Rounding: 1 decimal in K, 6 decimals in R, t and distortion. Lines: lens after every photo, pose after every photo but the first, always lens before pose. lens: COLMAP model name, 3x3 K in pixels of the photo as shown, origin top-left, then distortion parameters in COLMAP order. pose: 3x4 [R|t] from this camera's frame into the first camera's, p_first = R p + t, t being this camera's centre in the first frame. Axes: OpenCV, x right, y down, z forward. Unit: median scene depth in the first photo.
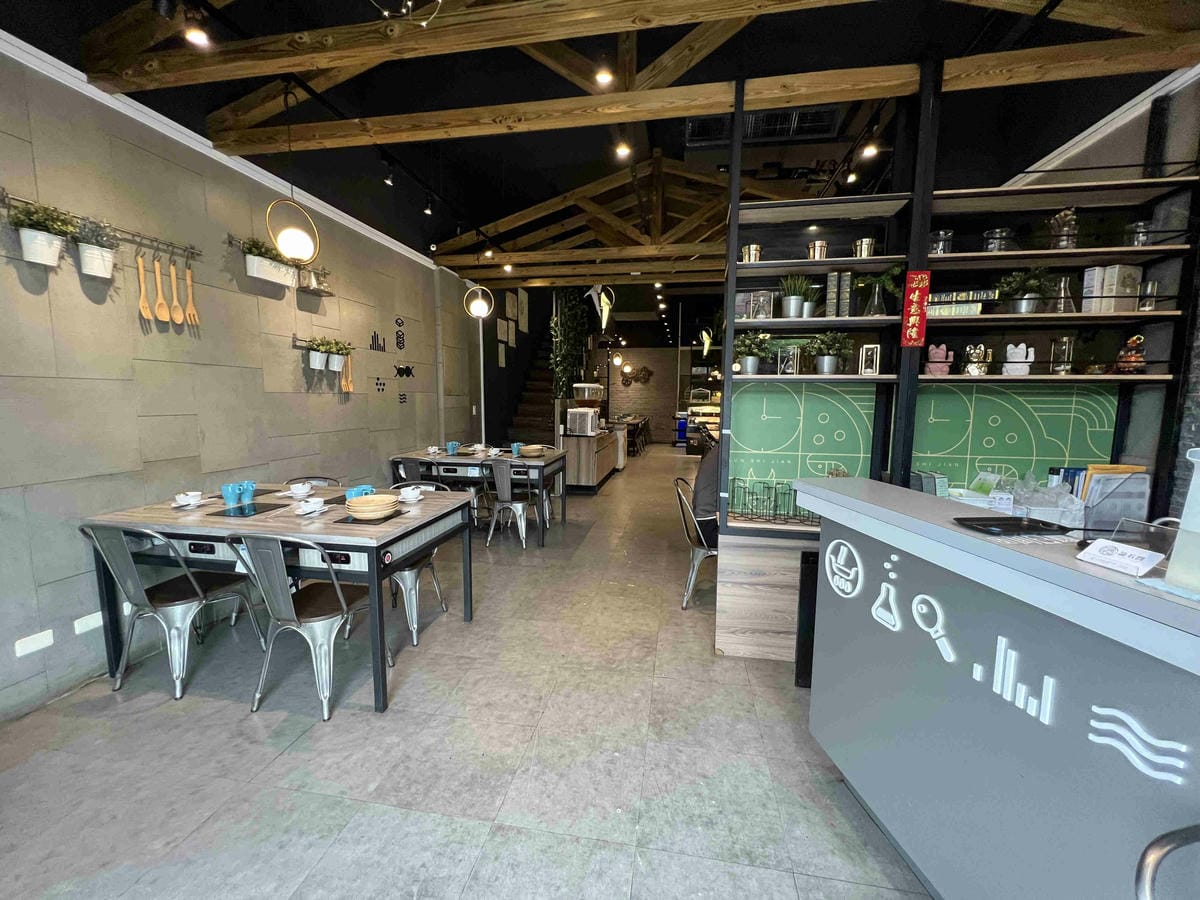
lens RADIAL K [[482.0, 0, 600.0], [0, 482.0, 450.0], [0, 0, 1]] dist [-0.001748, -0.000211]
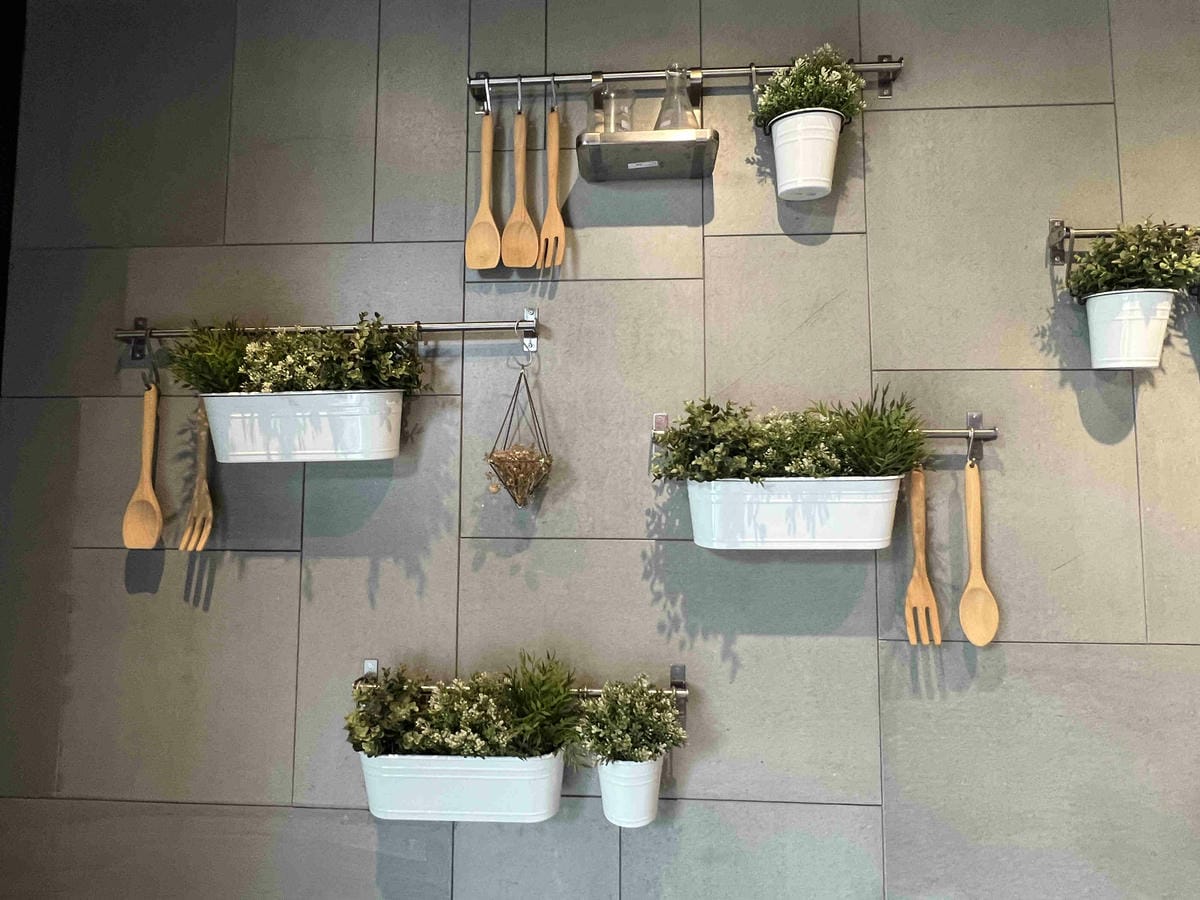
lens RADIAL K [[685.3, 0, 599.4], [0, 685.3, 455.6], [0, 0, 1]] dist [0.001401, -0.000466]
pose [[0.107083, -0.084079, -0.990689, -0.442996], [-0.112248, 0.989025, -0.096071, -0.143802], [0.987893, 0.121491, 0.096470, 0.353679]]
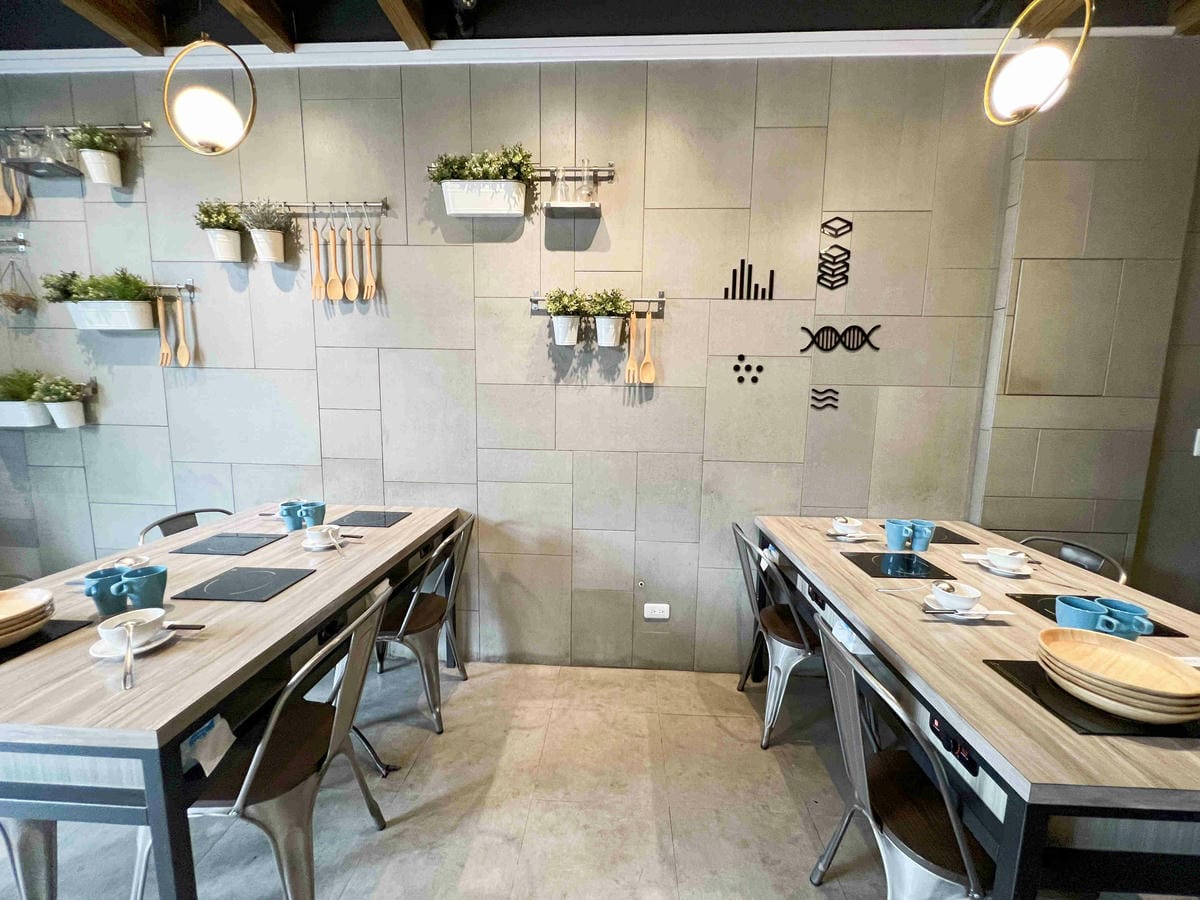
lens RADIAL K [[482.0, 0, 600.0], [0, 482.0, 450.0], [0, 0, 1]] dist [-0.001748, -0.000211]
pose [[0.124678, 0.123634, -0.984464, 0.029015], [-0.123677, 0.986404, 0.108214, -0.131701], [0.984459, 0.108263, 0.138273, 1.175020]]
